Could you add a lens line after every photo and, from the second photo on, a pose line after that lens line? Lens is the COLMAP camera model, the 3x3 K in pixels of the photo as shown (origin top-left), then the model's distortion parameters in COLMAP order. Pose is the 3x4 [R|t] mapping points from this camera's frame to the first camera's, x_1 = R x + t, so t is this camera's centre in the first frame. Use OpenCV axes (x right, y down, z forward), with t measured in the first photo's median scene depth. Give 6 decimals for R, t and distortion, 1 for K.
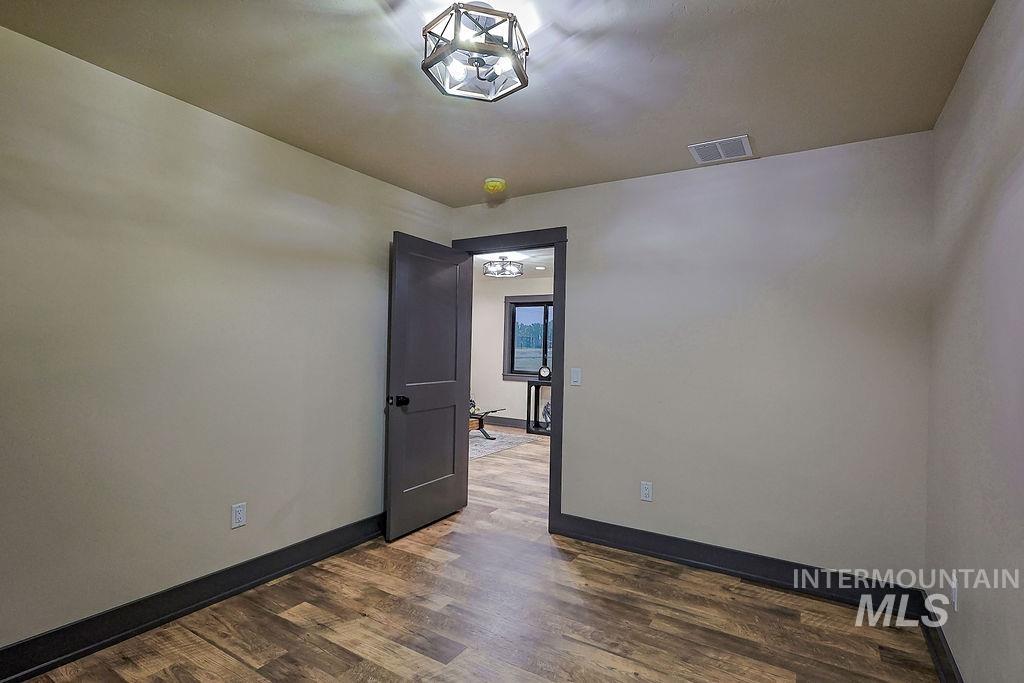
lens RADIAL K [[506.3, 0, 512.0], [0, 506.3, 341.5], [0, 0, 1]] dist [0.000153, 0.000903]
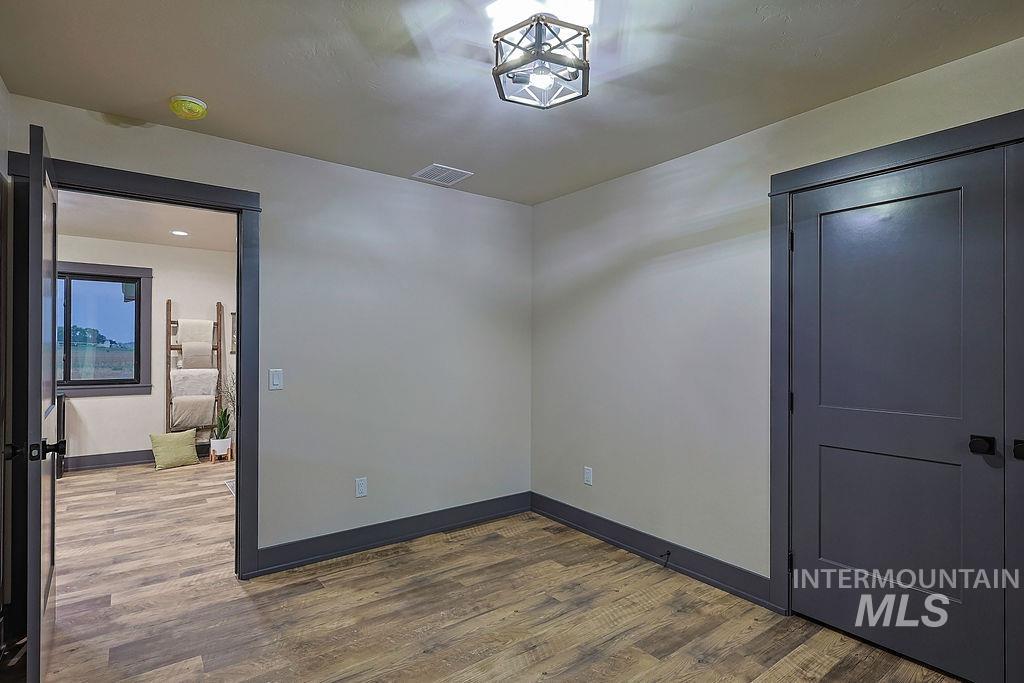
lens RADIAL K [[512.5, 0, 527.2], [0, 512.5, 344.4], [0, 0, 1]] dist [0.000484, 0.000755]
pose [[0.346236, -0.015435, 0.938021, -0.616994], [-0.009453, 0.999757, 0.019940, -0.009631], [-0.938100, -0.015771, 0.346005, 0.382833]]
